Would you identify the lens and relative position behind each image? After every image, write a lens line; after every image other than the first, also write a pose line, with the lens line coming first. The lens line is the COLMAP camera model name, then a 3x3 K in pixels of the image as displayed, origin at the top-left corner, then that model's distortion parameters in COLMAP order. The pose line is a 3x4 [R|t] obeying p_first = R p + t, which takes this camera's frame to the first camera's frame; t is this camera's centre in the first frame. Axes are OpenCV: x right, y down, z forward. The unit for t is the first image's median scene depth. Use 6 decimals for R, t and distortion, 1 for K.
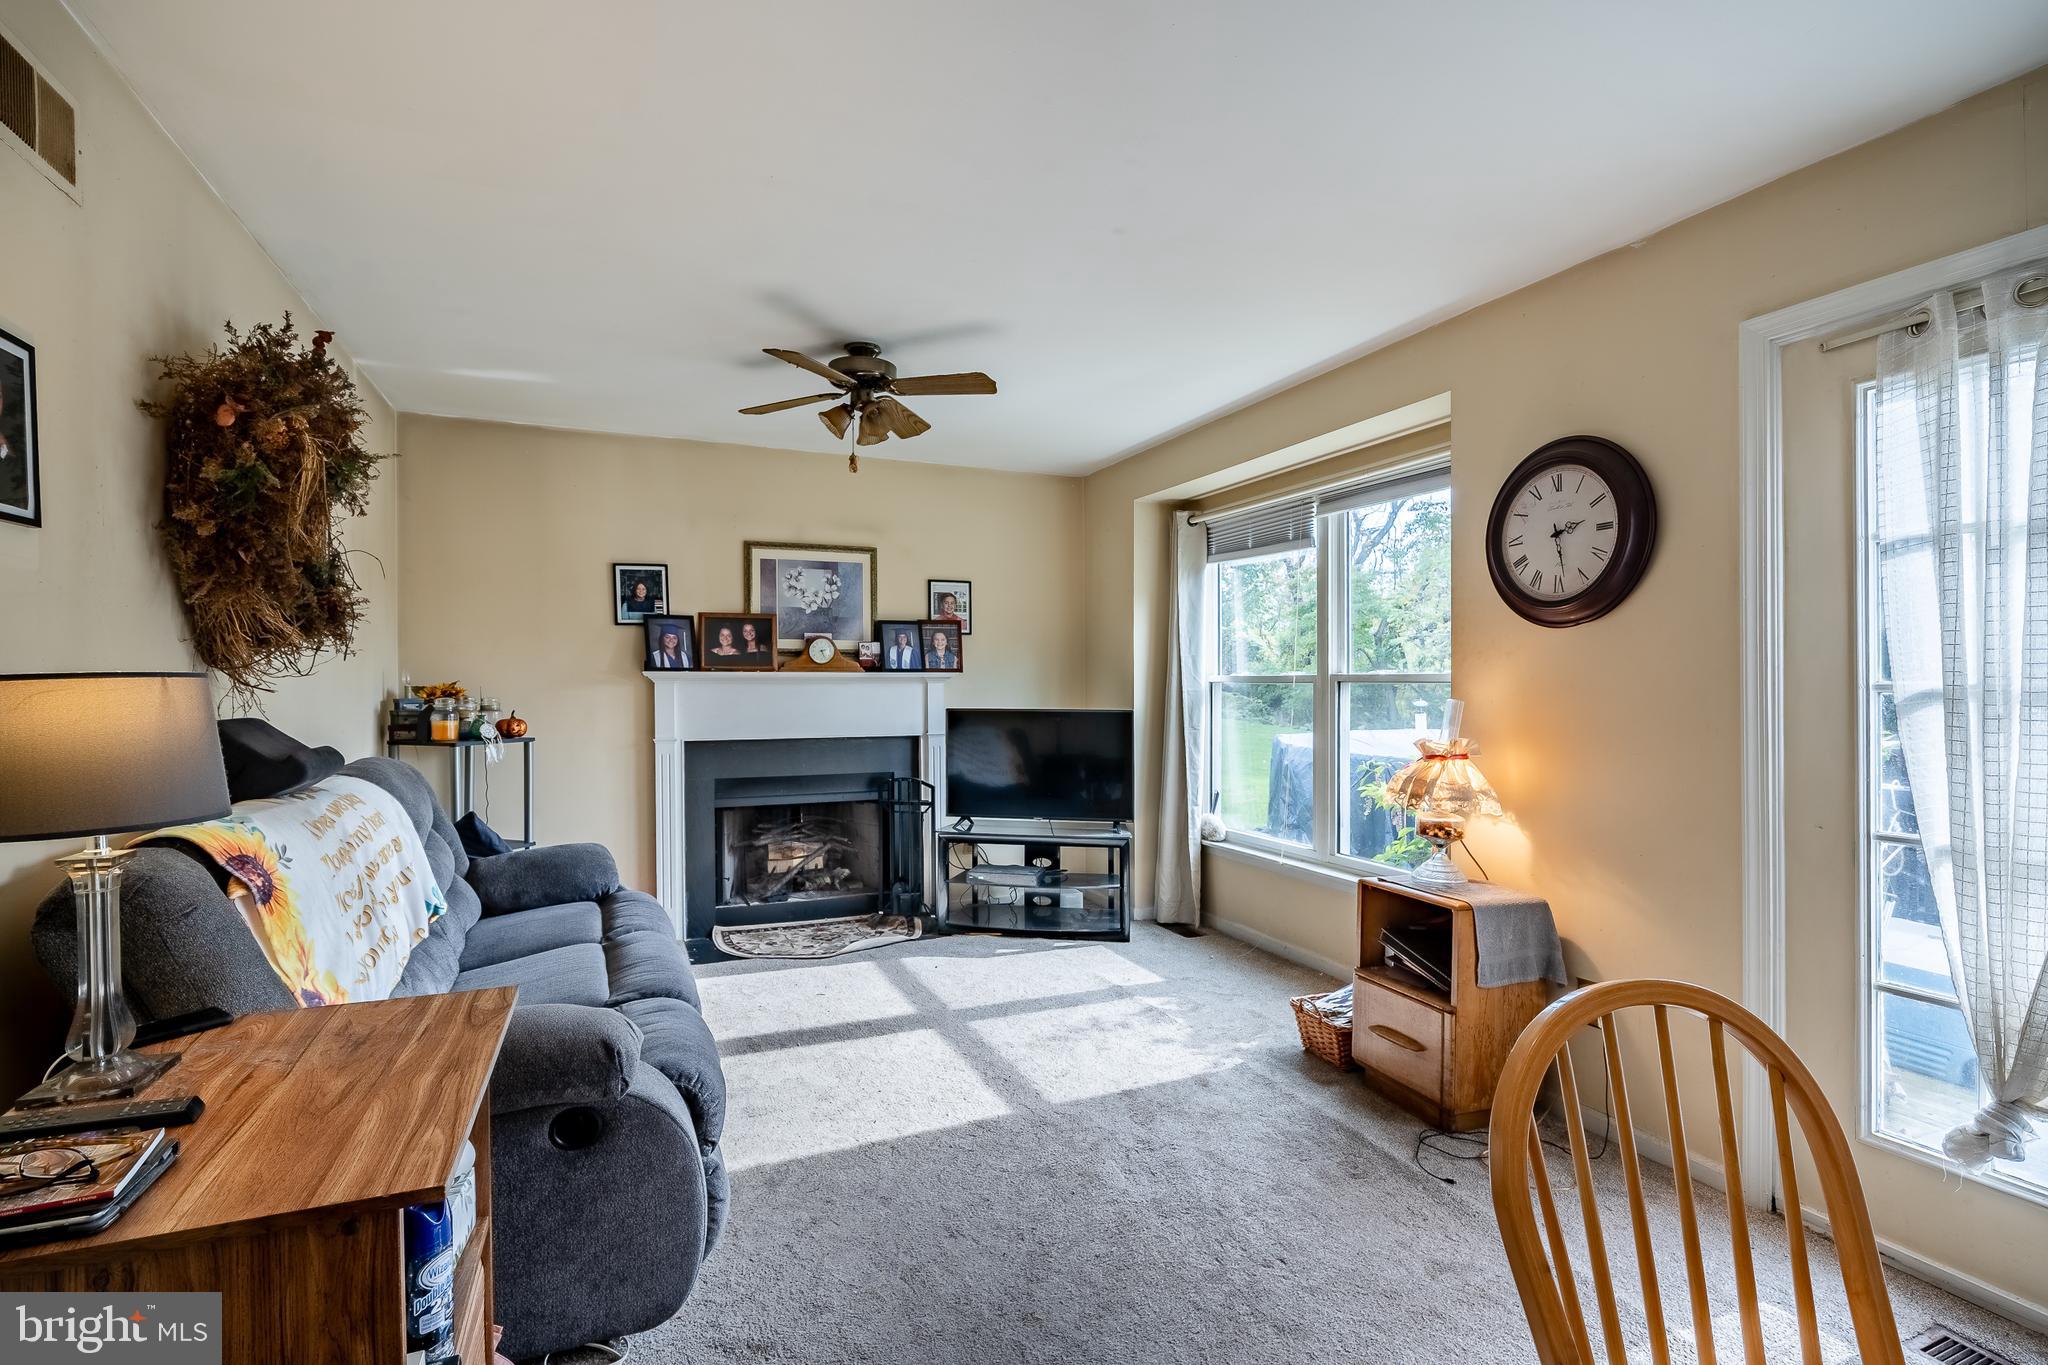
lens RADIAL K [[936.7, 0, 1027.7], [0, 936.7, 739.5], [0, 0, 1]] dist [-0.000788, 0.000103]
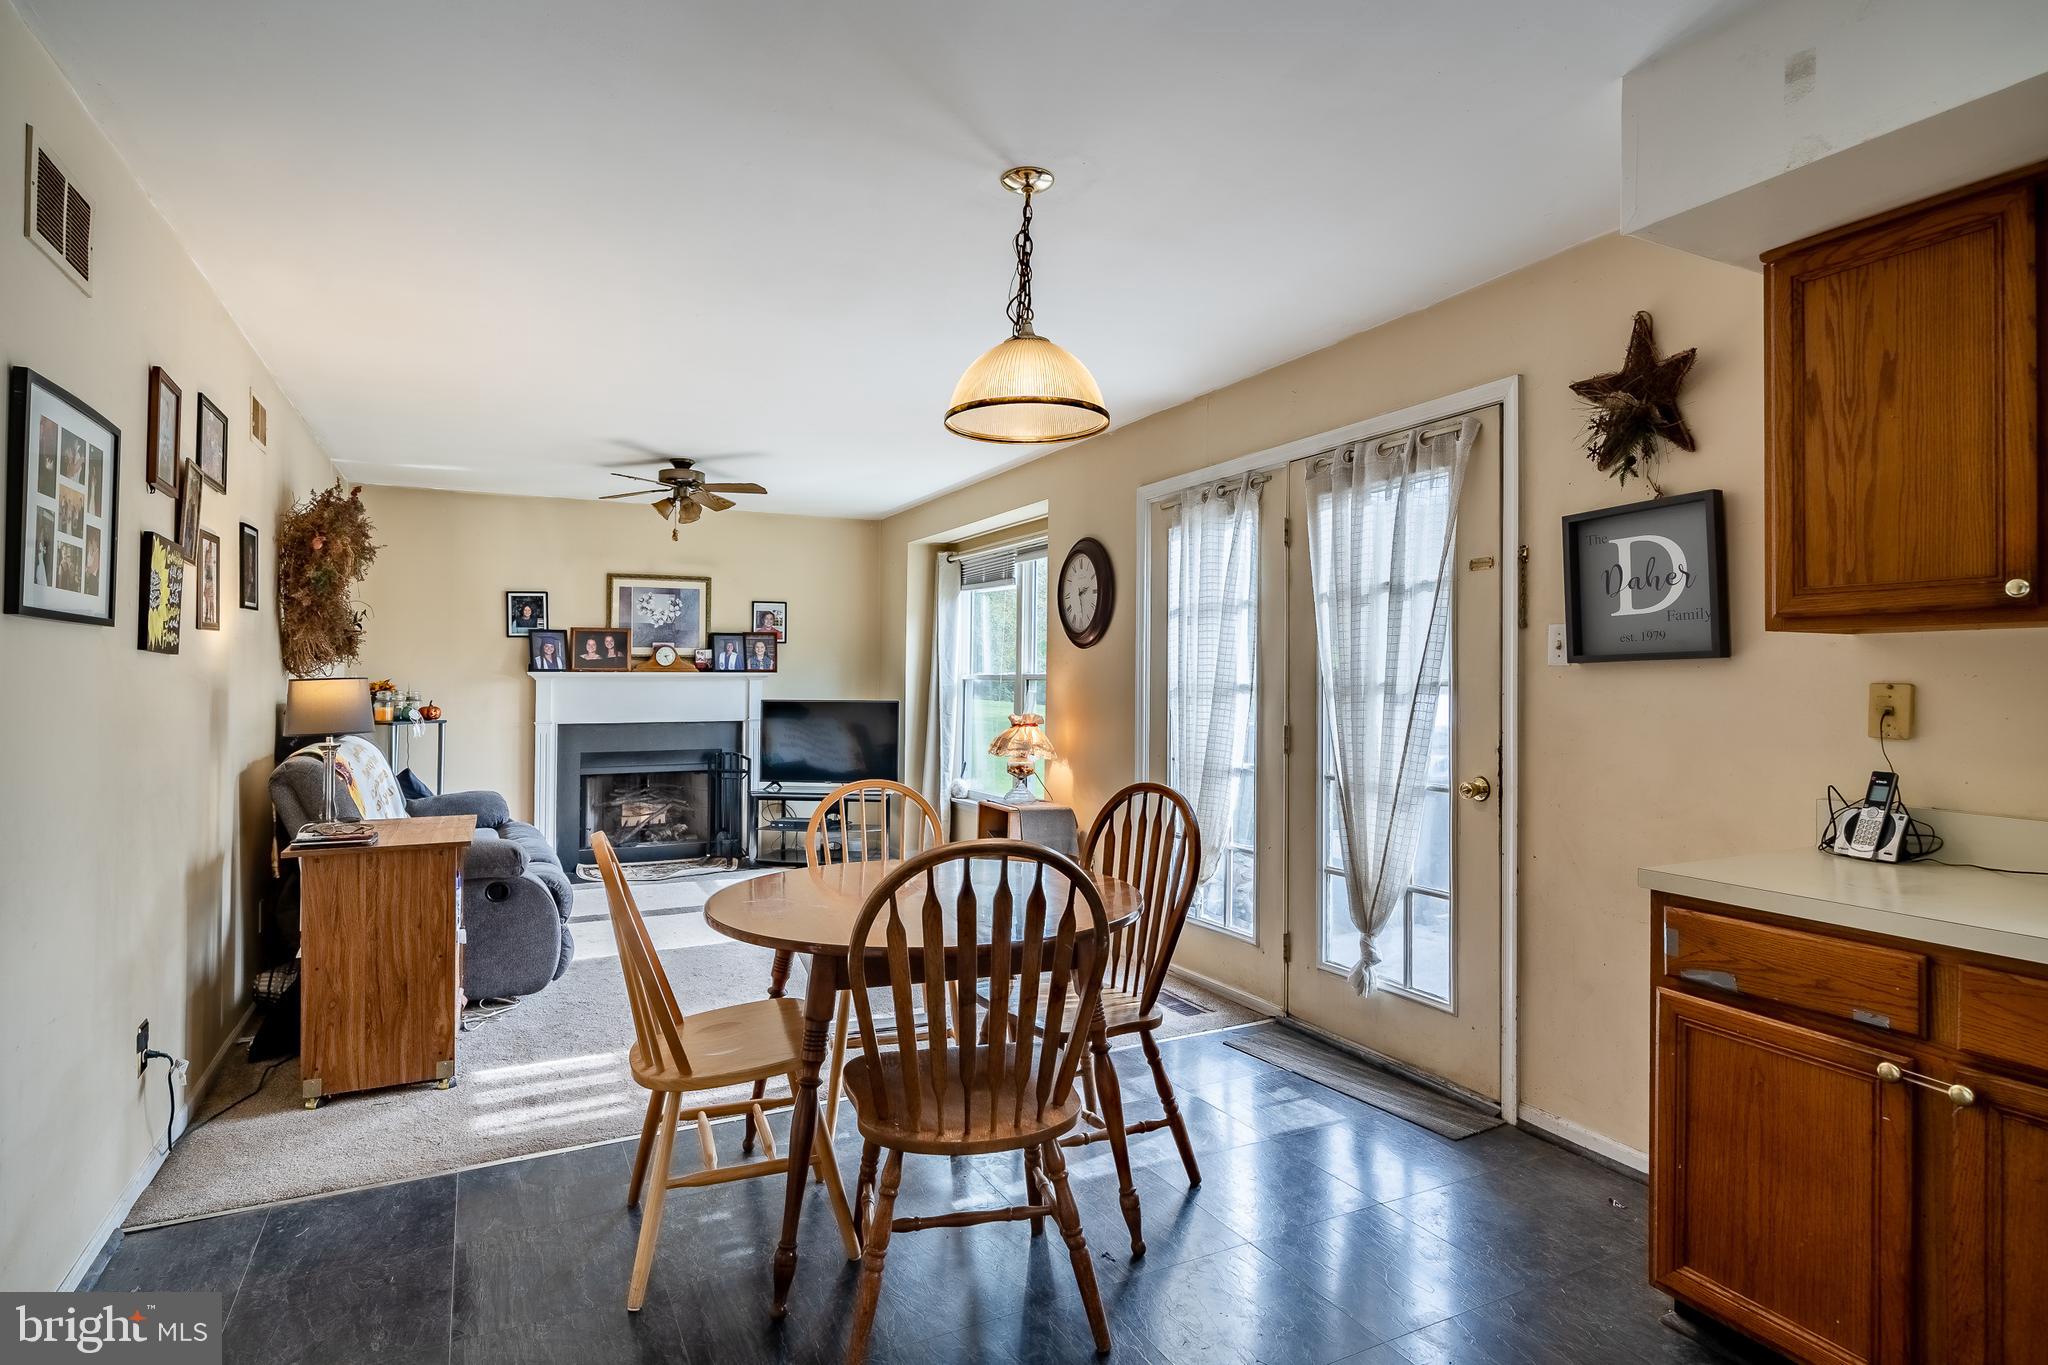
lens RADIAL K [[1078.1, 0, 1024.0], [0, 1078.1, 682.5], [0, 0, 1]] dist [-0.001347, -0.000250]
pose [[0.998629, -0.000120, 0.052349, 0.207050], [0.003155, 0.998317, -0.057900, 0.032263], [-0.052253, 0.057986, 0.996949, -0.544522]]
